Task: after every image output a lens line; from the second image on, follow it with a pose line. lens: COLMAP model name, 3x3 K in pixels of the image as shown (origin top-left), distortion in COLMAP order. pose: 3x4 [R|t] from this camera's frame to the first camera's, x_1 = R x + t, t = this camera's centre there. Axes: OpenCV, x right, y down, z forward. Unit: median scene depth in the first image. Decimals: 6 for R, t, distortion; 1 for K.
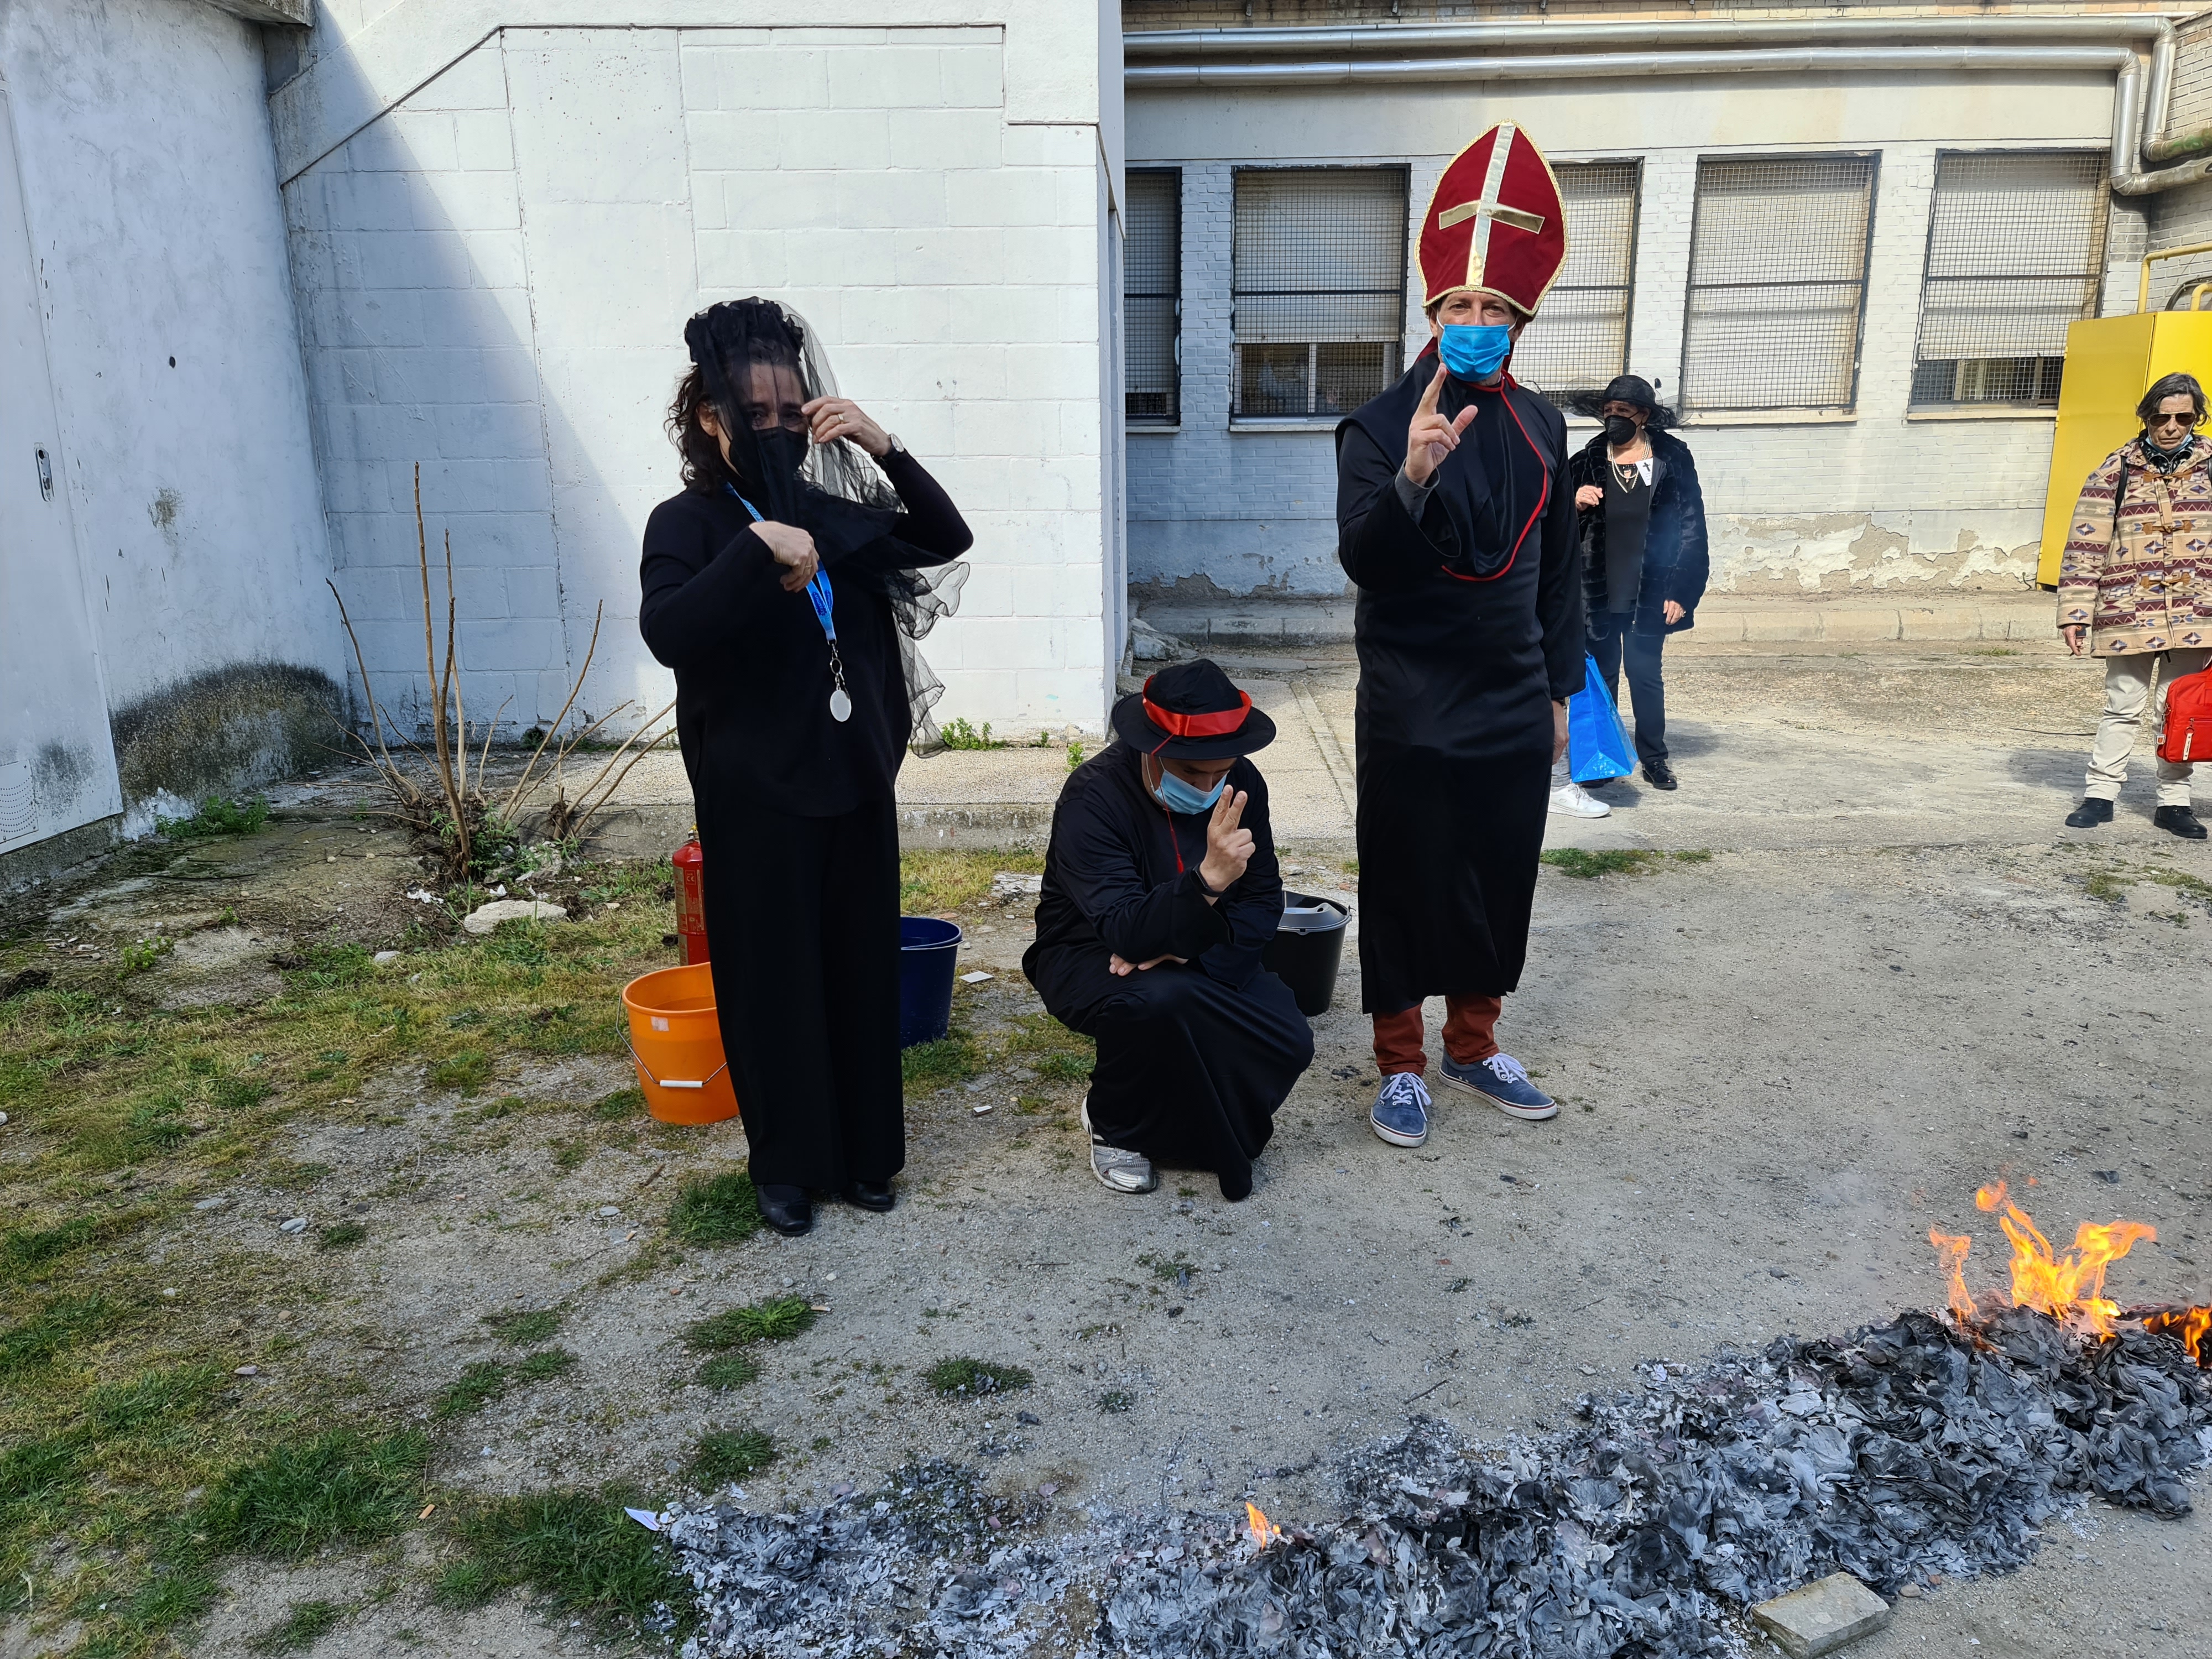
lens RADIAL K [[1609.6, 0, 1121.3], [0, 1609.6, 830.1], [0, 0, 1]] dist [0.091680, -0.080038]
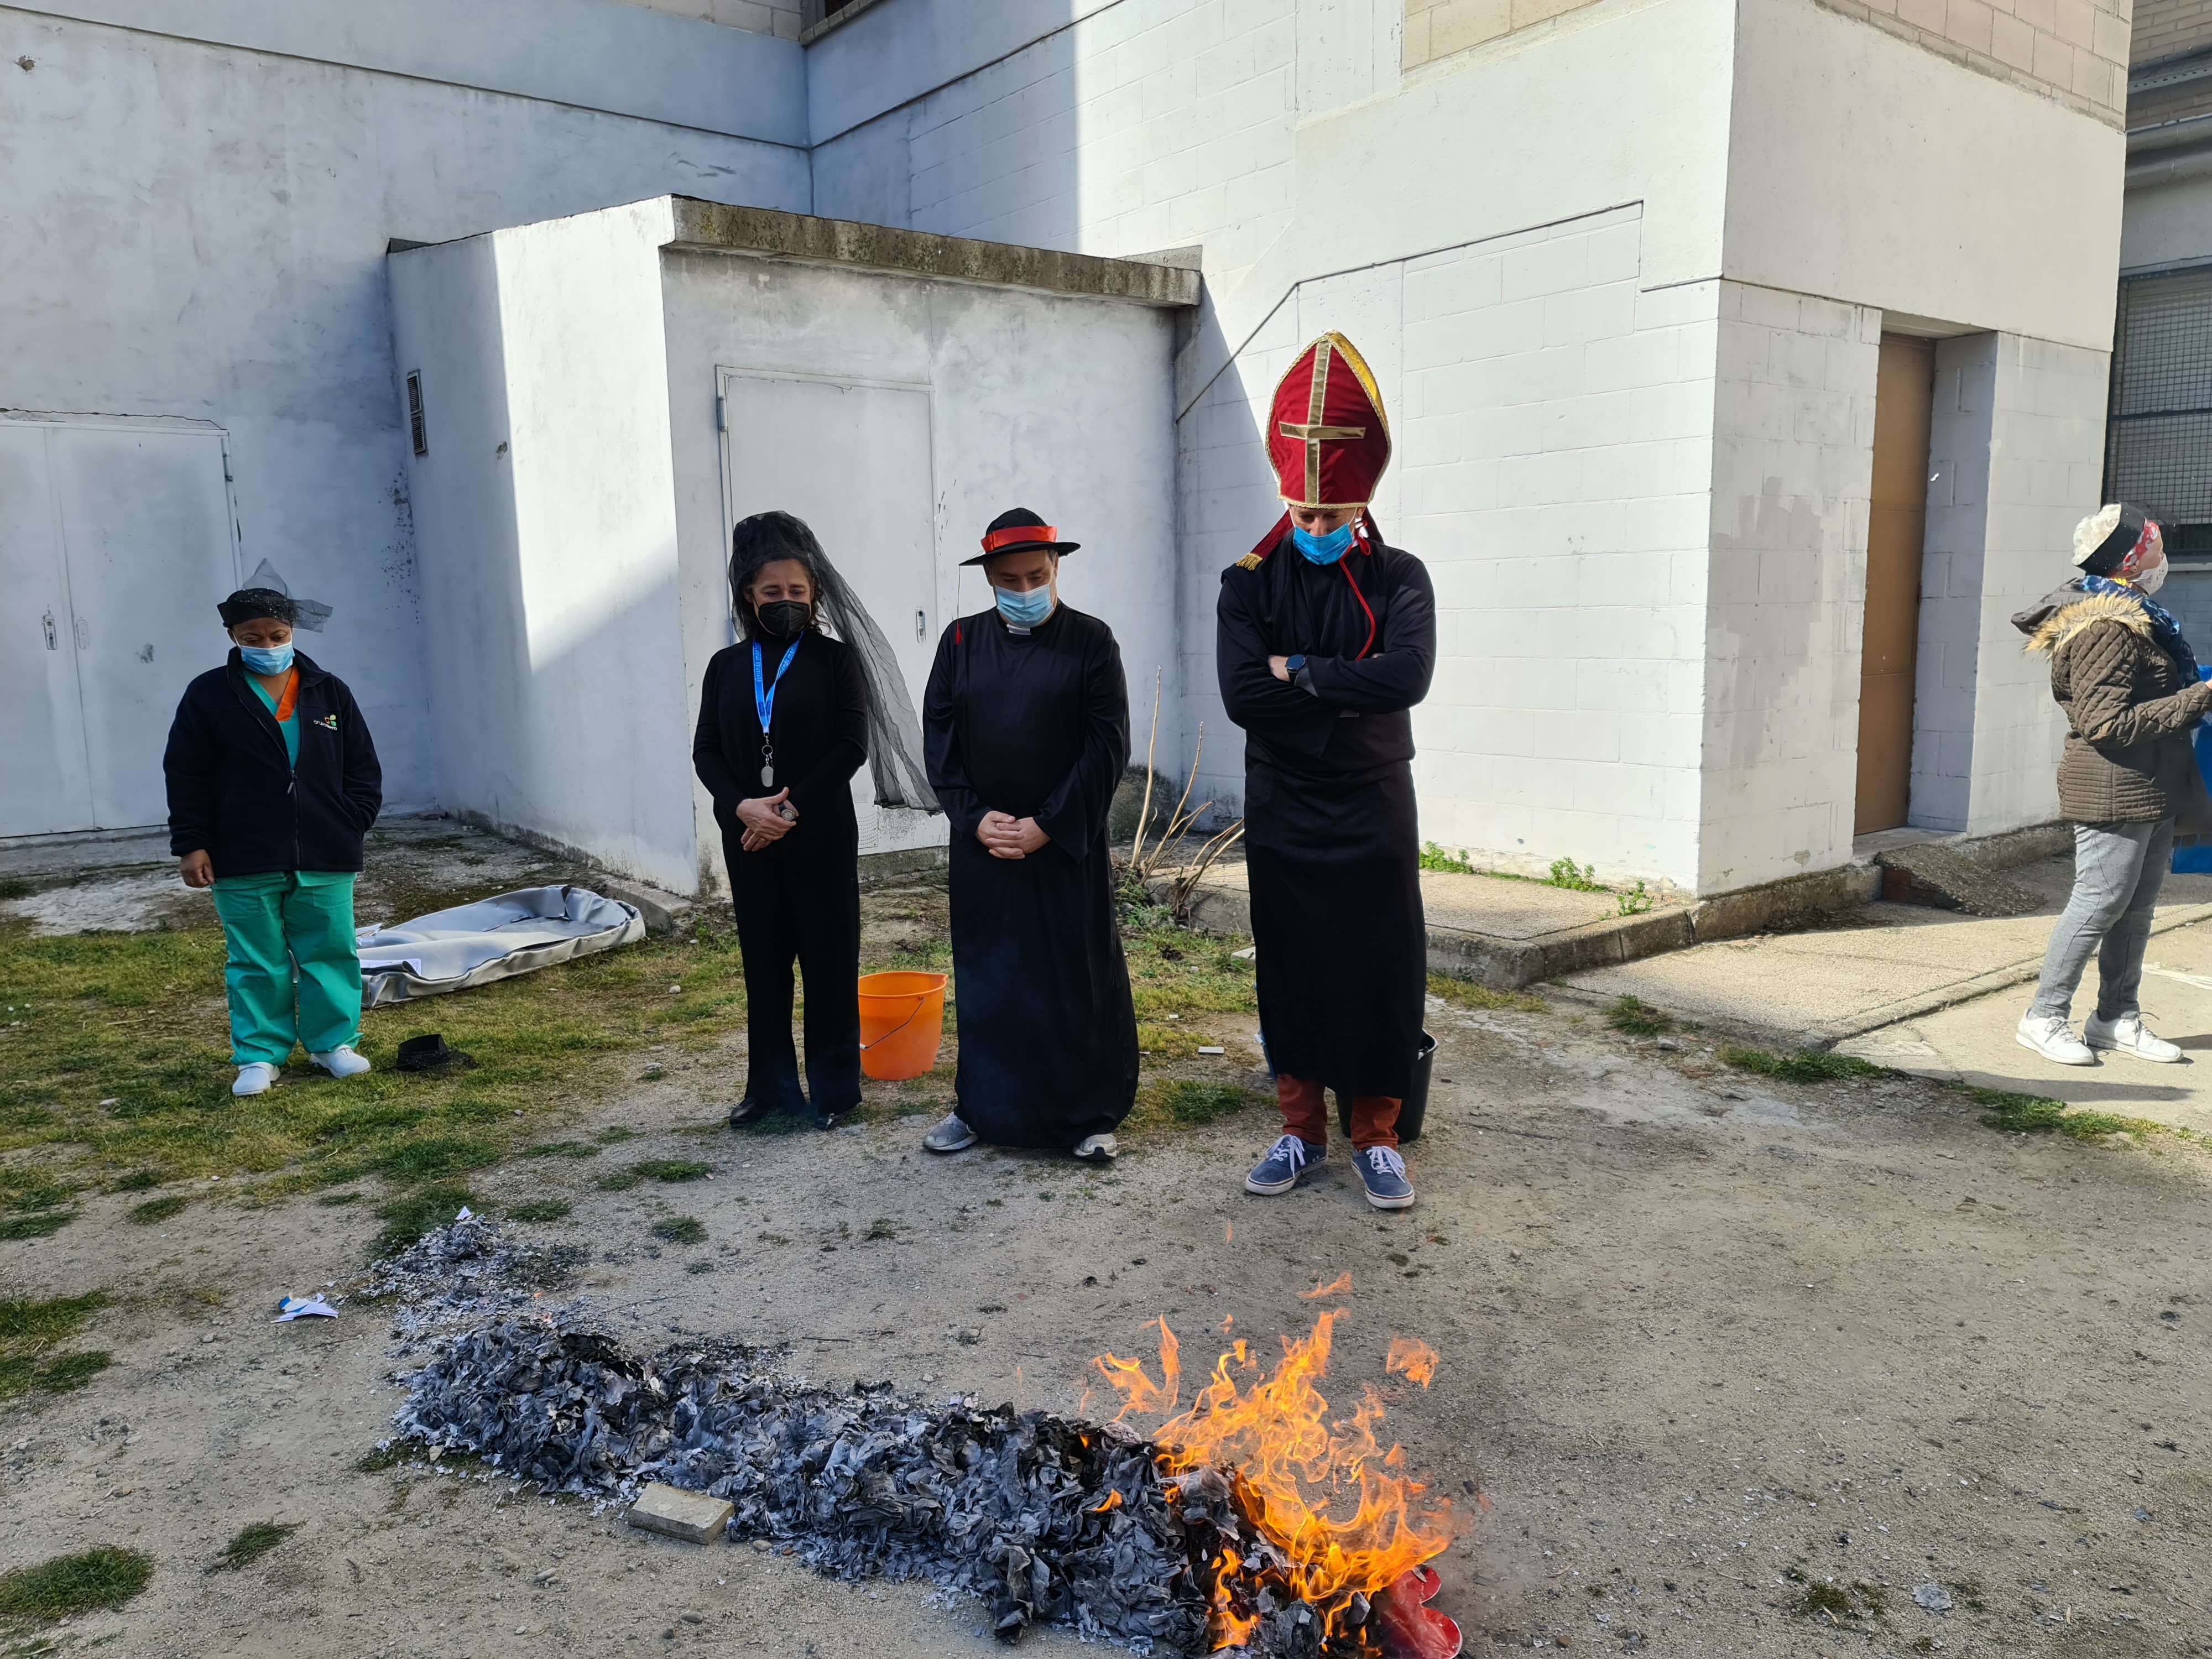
lens RADIAL K [[1609.6, 0, 1119.5], [0, 1609.6, 827.6], [0, 0, 1]] dist [0.091680, -0.080038]
pose [[0.649235, 0.101843, -0.753738, 1.216100], [-0.167730, 0.985769, -0.011280, -0.071072], [0.741863, 0.133747, 0.657078, 0.272050]]
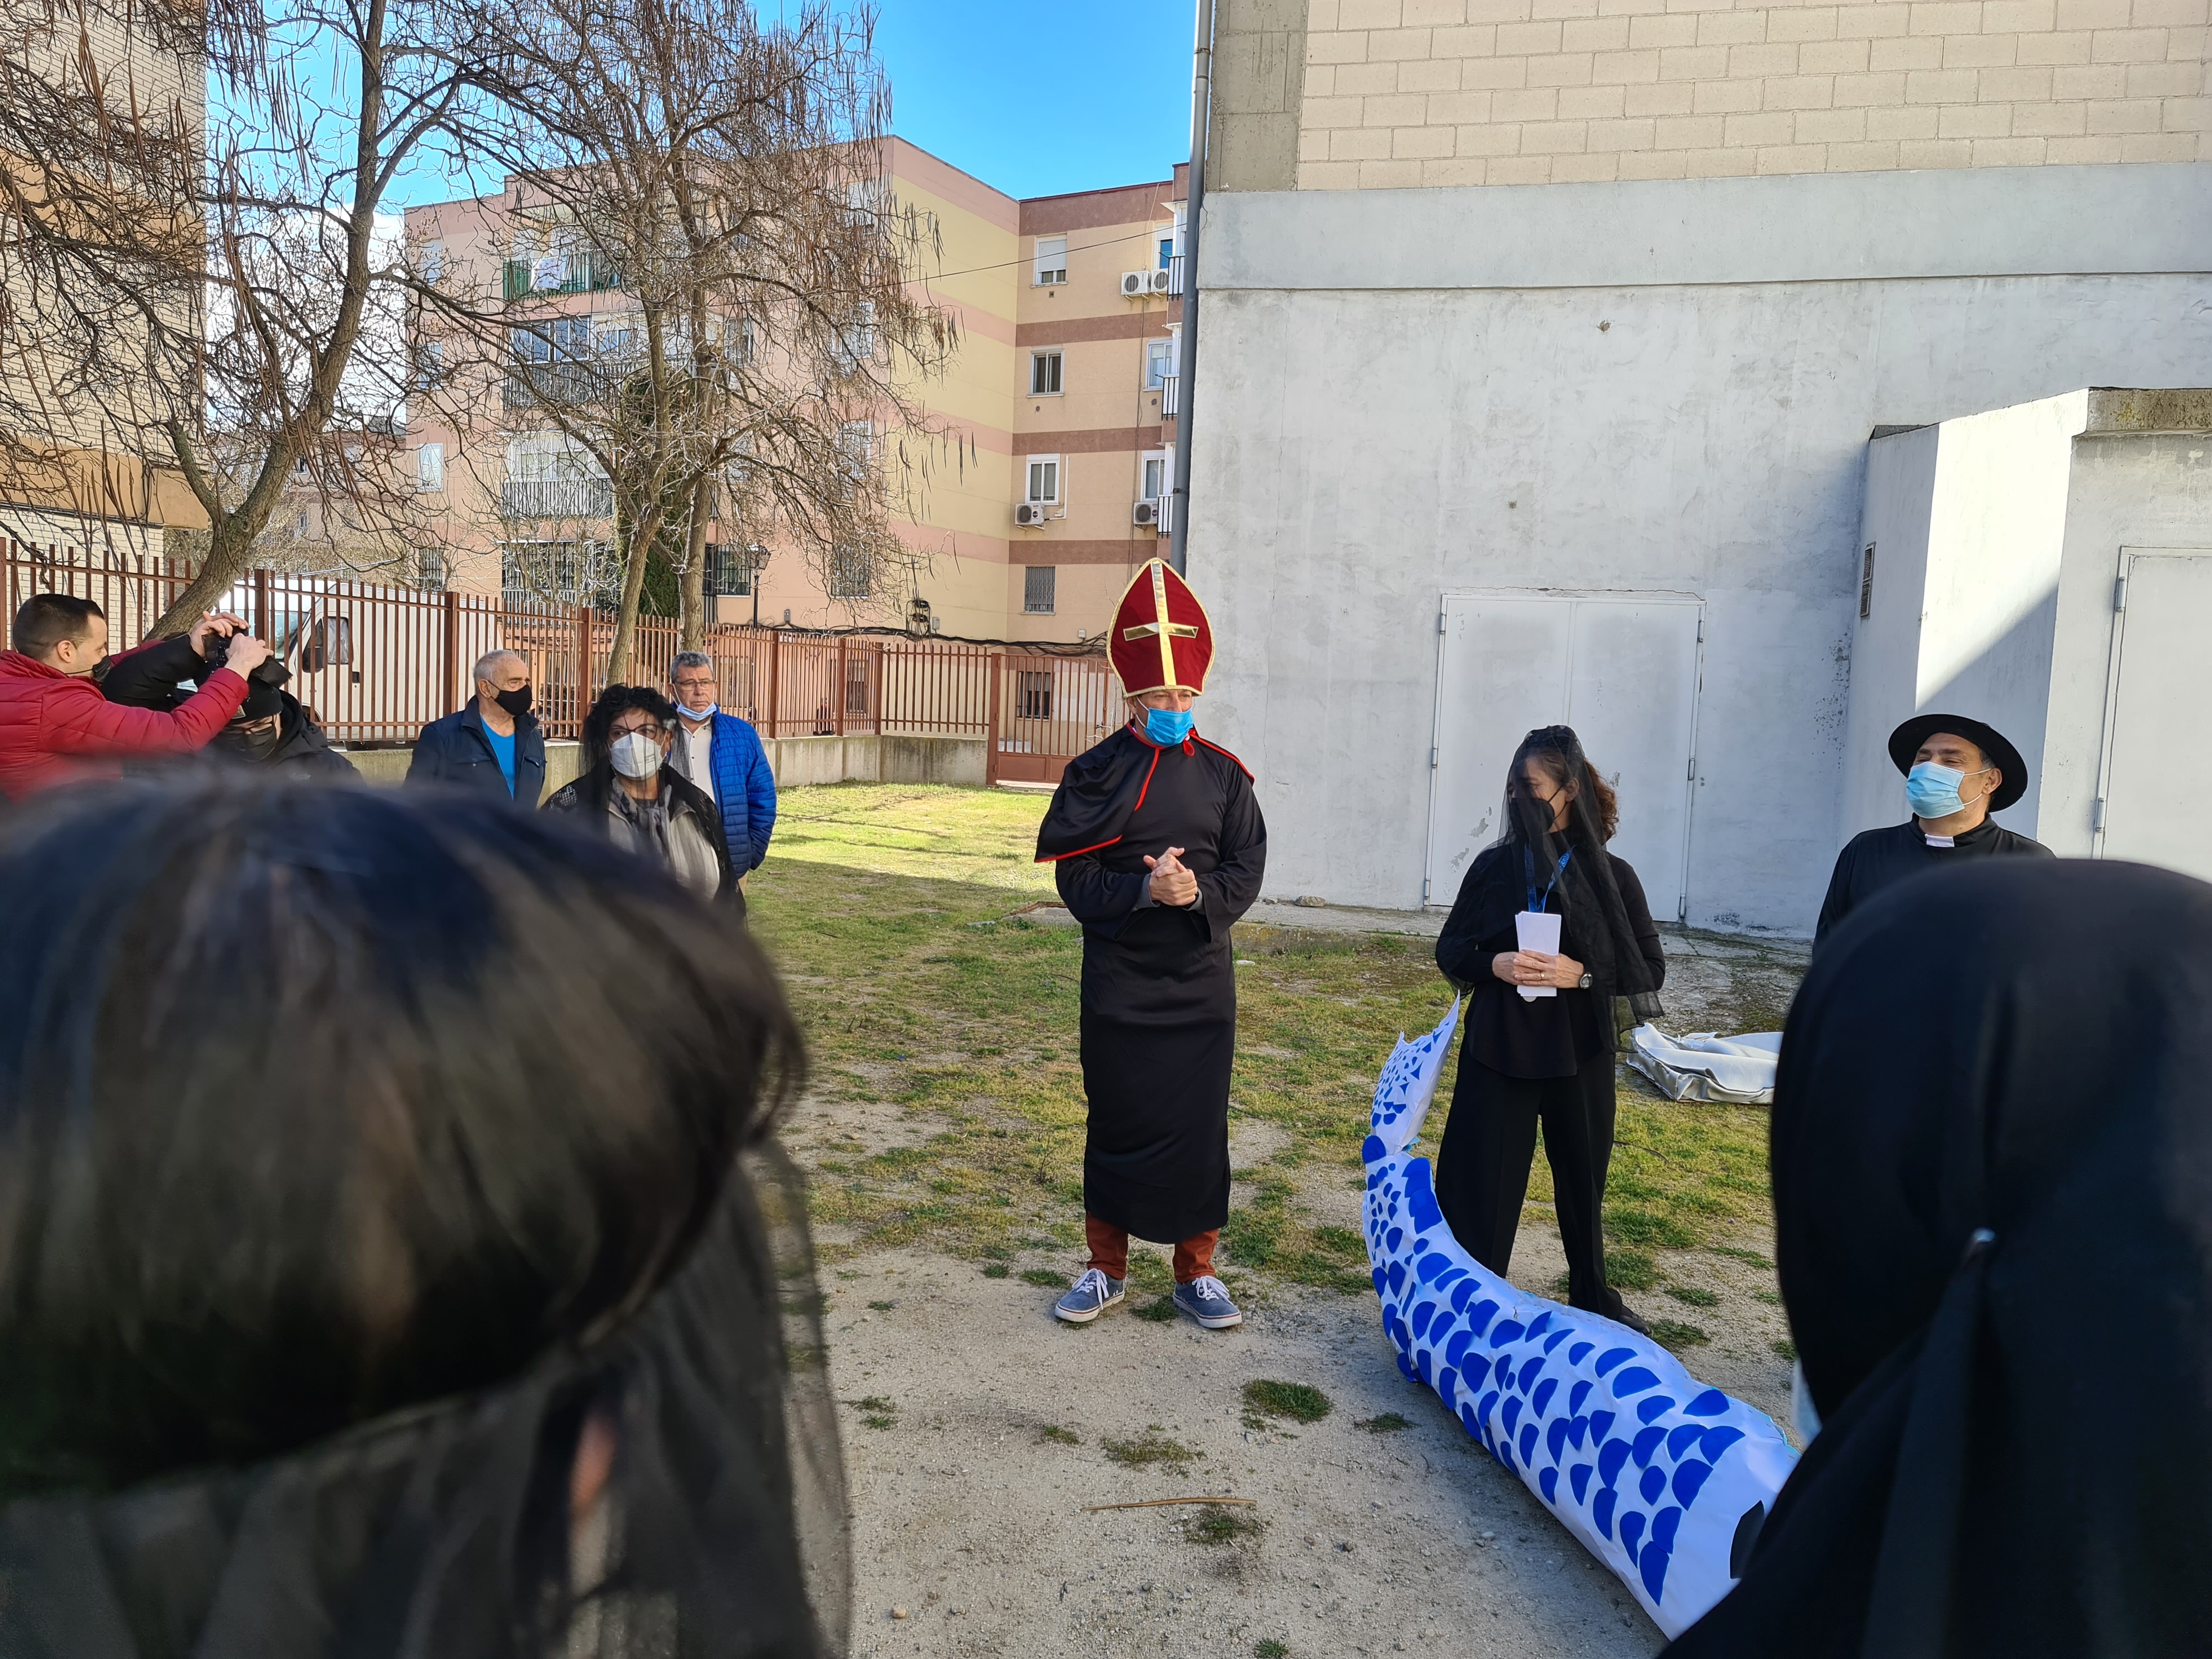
lens RADIAL K [[1609.6, 0, 1122.9], [0, 1609.6, 812.2], [0, 0, 1]] dist [0.091680, -0.080038]
pose [[-0.177041, 0.072157, -0.981555, 1.618252], [-0.272825, 0.954627, 0.119386, -0.200423], [0.945634, 0.288929, -0.149322, 0.424152]]
